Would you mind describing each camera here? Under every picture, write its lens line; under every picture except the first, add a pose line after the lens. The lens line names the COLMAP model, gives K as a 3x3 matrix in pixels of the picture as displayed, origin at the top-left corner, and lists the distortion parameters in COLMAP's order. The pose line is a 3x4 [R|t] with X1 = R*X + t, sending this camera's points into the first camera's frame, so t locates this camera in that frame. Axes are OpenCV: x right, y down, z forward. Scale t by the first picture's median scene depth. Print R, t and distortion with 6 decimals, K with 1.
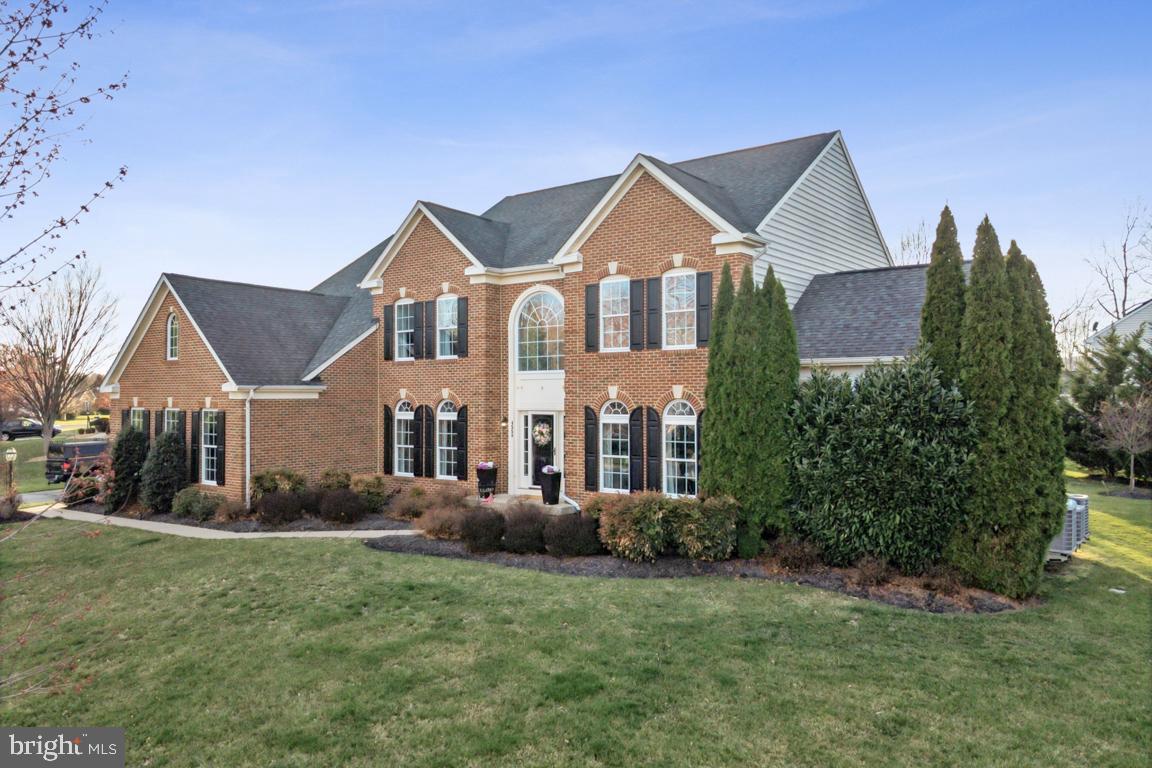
lens RADIAL K [[802.1, 0, 576.0], [0, 802.1, 384.0], [0, 0, 1]] dist [0.014779, 0.003034]
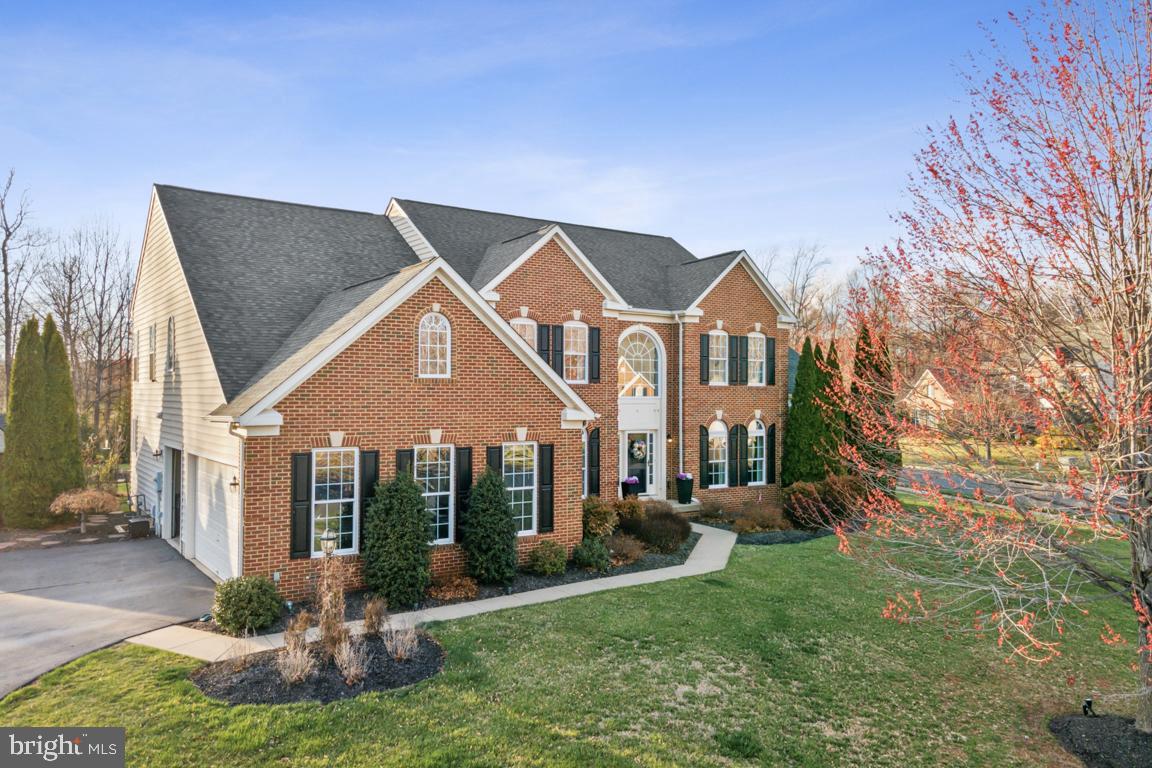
lens RADIAL K [[800.8, 0, 576.4], [0, 800.8, 408.0], [0, 0, 1]] dist [0.386023, 0.000605]
pose [[0.285809, 0.003681, 0.958280, -1.369818], [0.000961, 0.999991, -0.004128, 0.005192], [-0.958286, 0.002100, 0.285803, 0.830164]]
